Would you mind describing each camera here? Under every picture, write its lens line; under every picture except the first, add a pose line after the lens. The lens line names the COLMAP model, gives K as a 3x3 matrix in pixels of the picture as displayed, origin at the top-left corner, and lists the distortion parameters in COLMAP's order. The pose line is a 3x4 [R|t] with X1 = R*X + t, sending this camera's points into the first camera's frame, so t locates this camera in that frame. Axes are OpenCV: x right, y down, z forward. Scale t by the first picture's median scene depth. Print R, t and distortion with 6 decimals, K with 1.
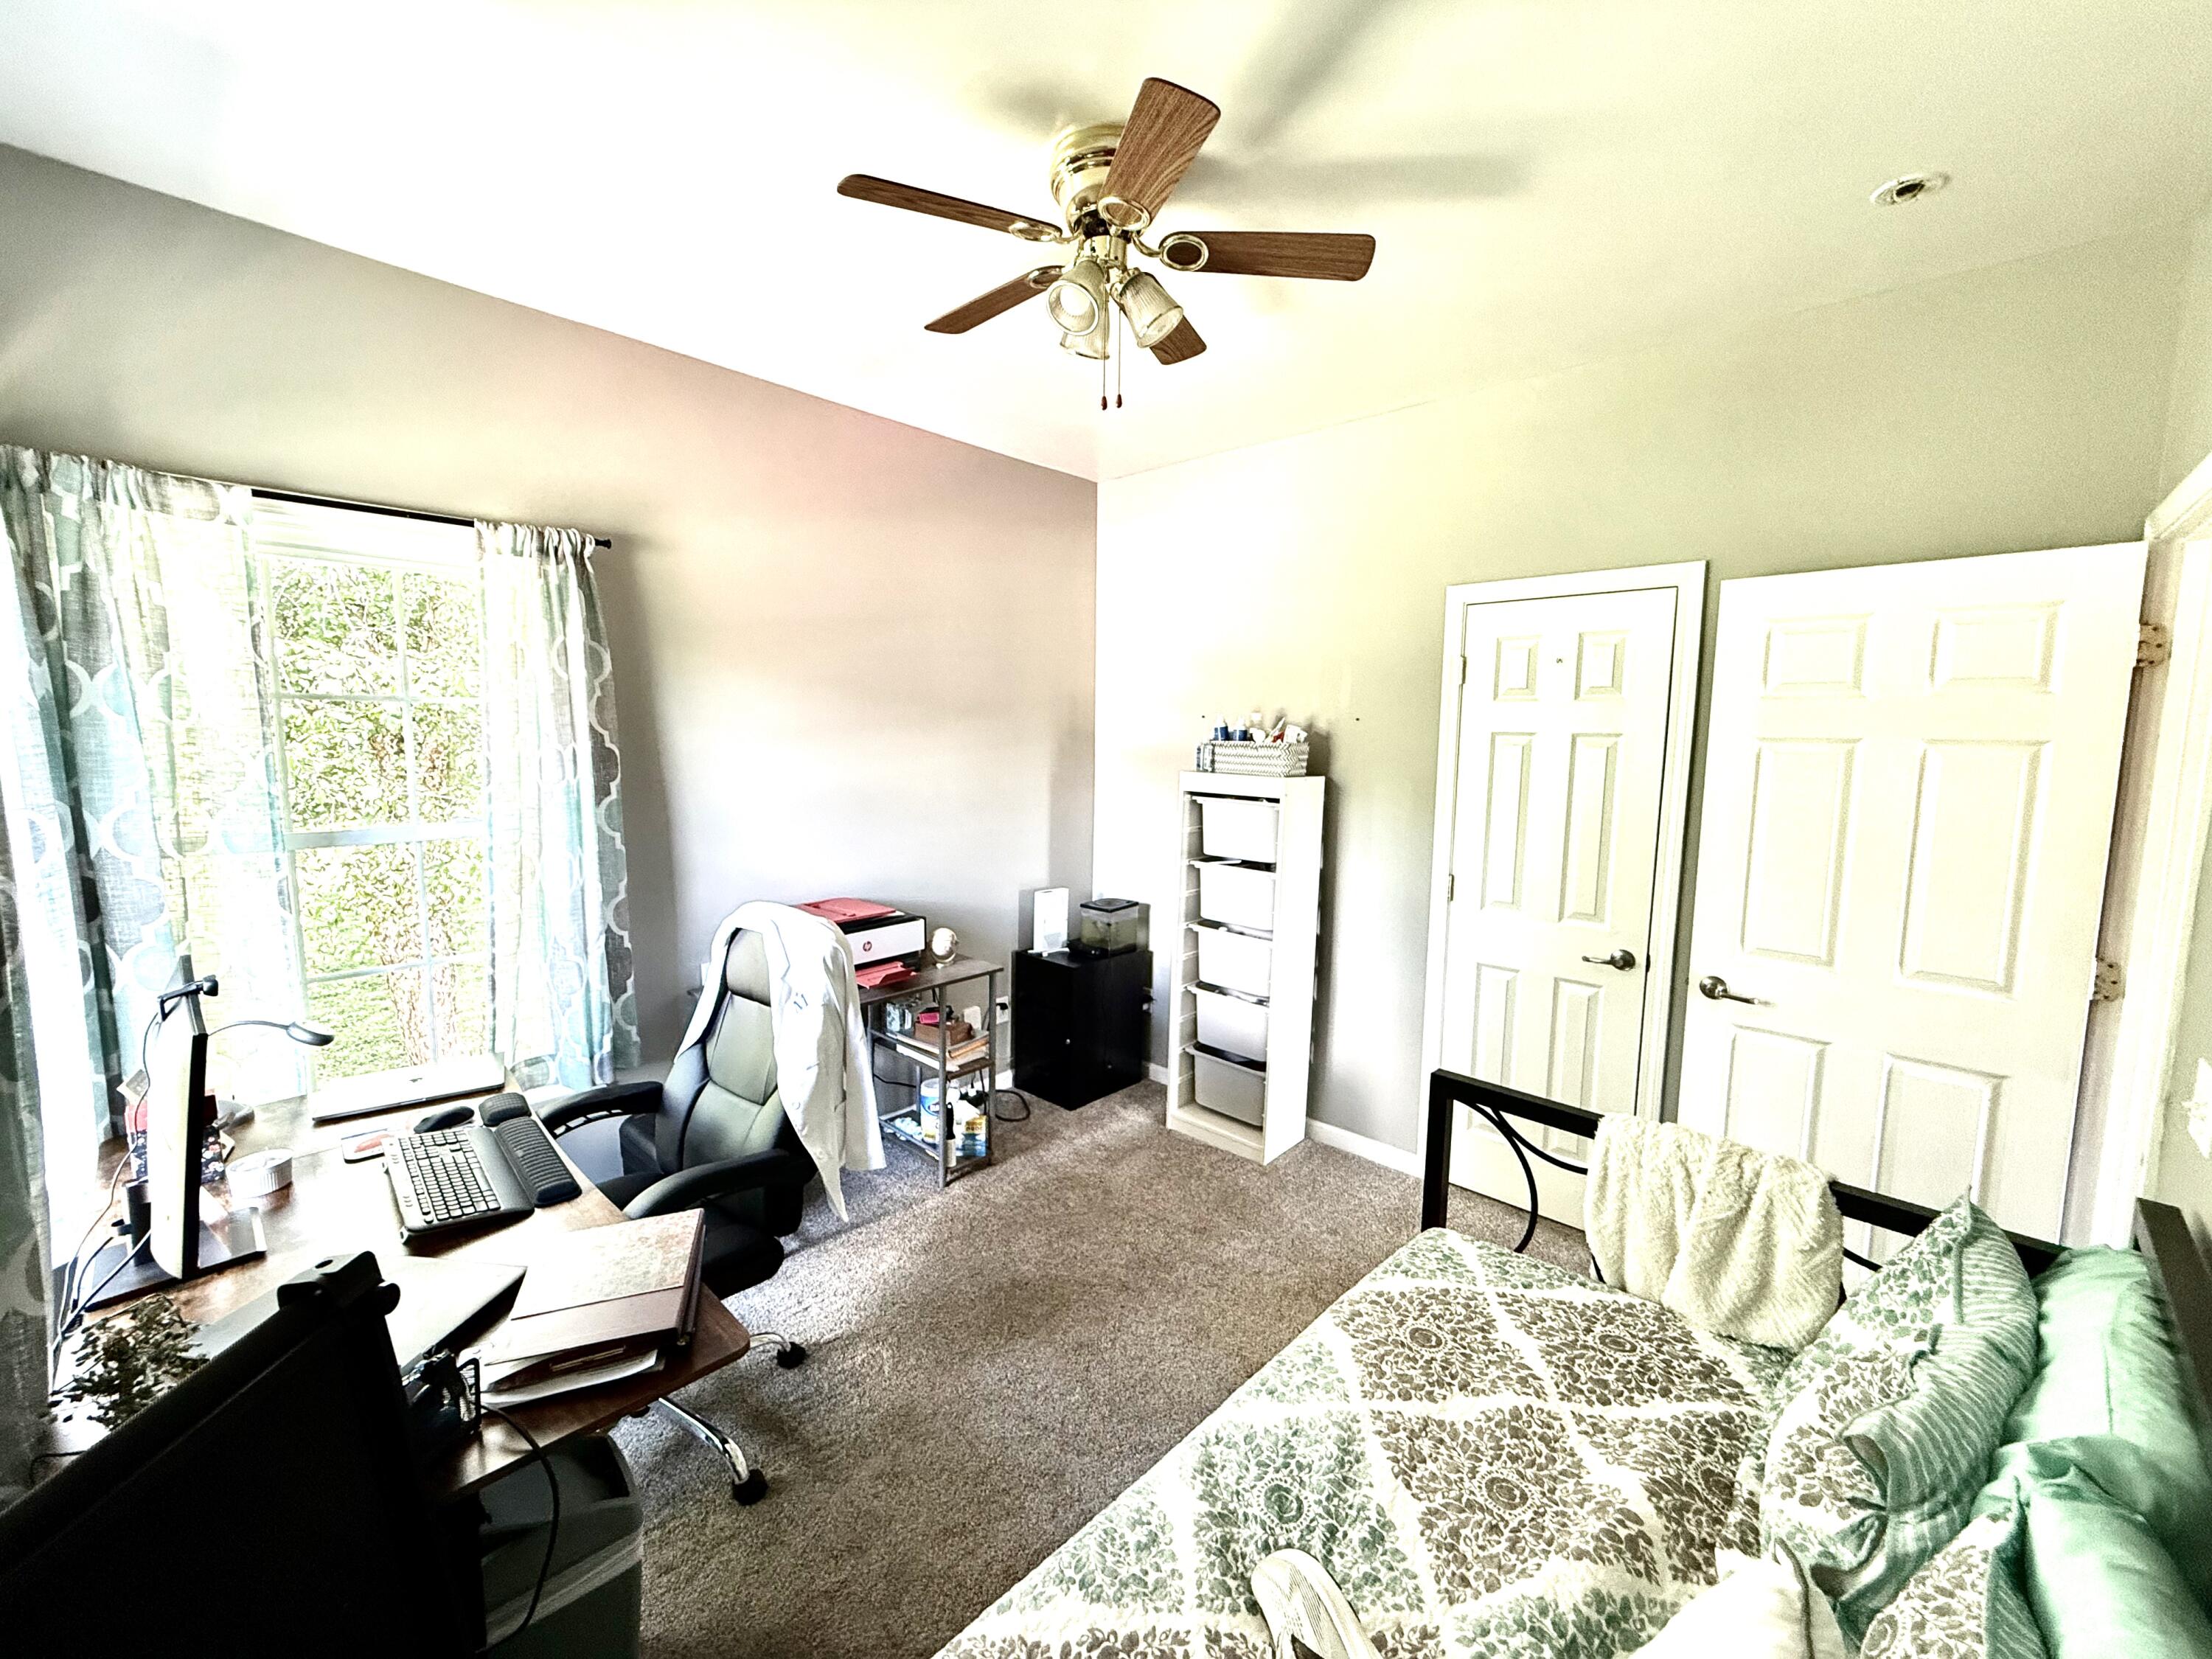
lens RADIAL K [[883.6, 0, 1099.2], [0, 883.6, 823.8], [0, 0, 1]] dist [-0.000913, -0.000085]
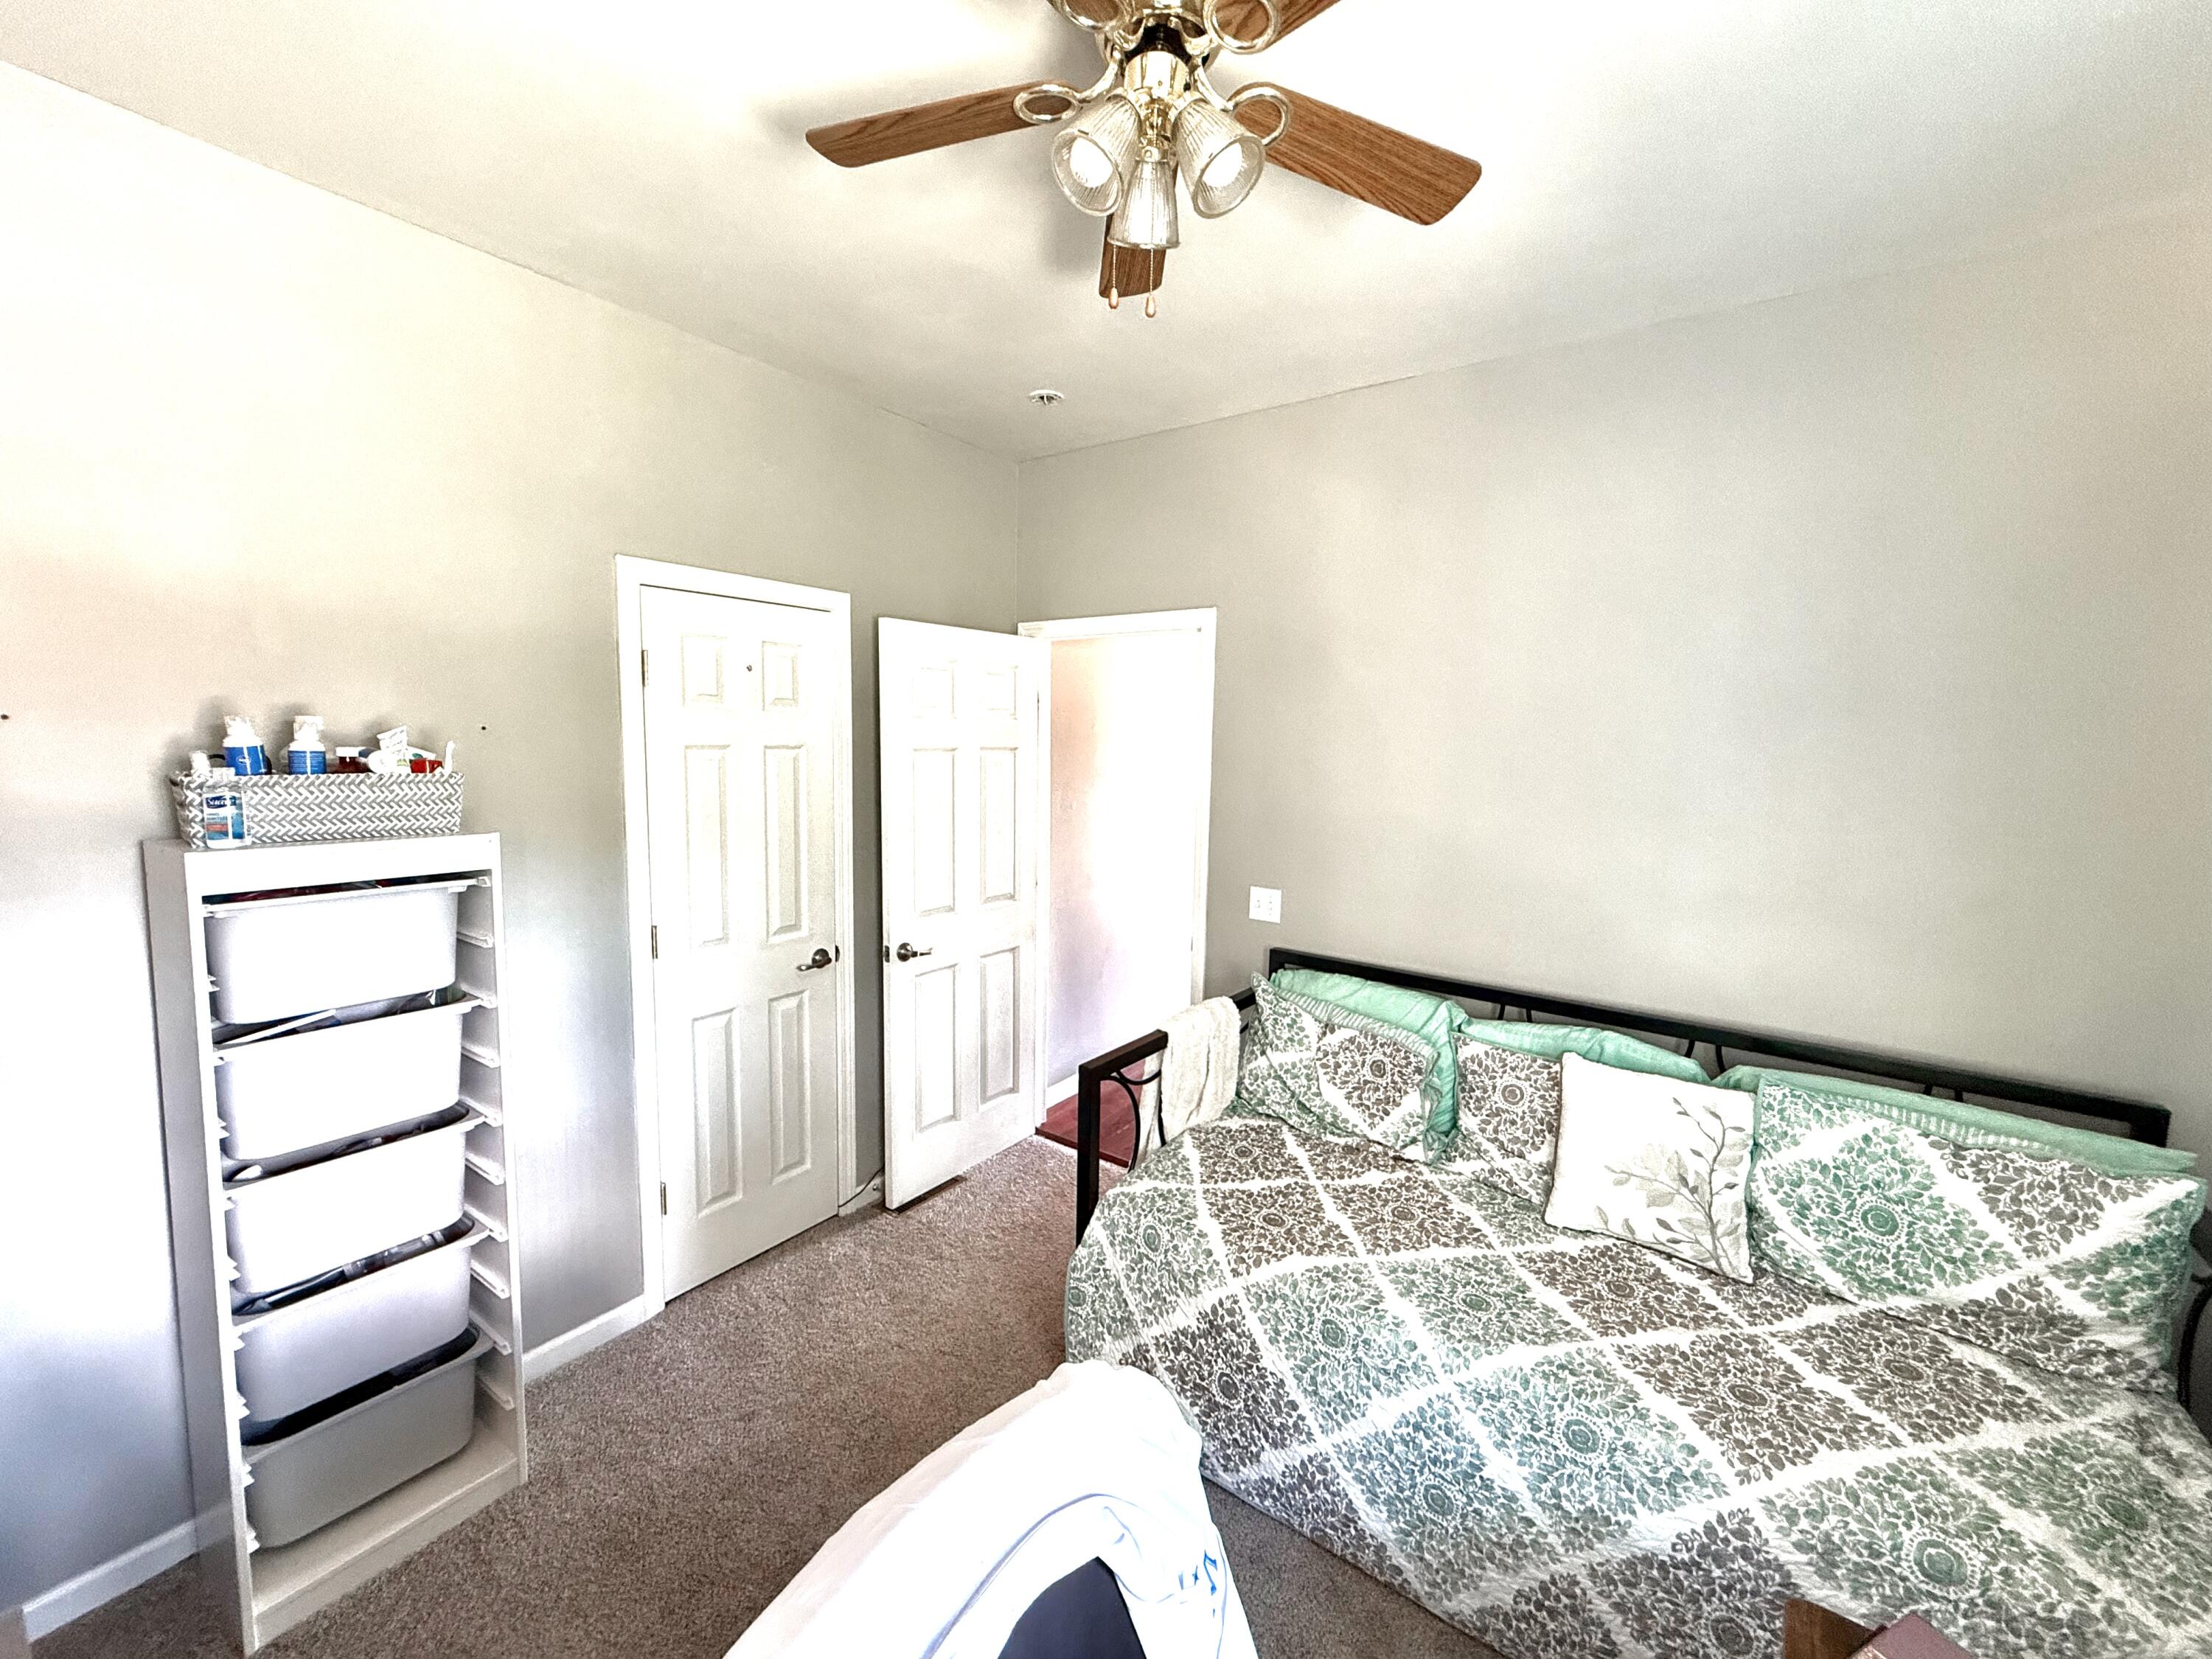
lens RADIAL K [[883.6, 0, 1099.2], [0, 883.6, 823.8], [0, 0, 1]] dist [-0.000913, -0.000085]
pose [[-0.128433, -0.116921, 0.984802, -0.532724], [0.084885, 0.988085, 0.128381, -0.126934], [-0.988079, 0.100083, -0.116978, 0.869978]]
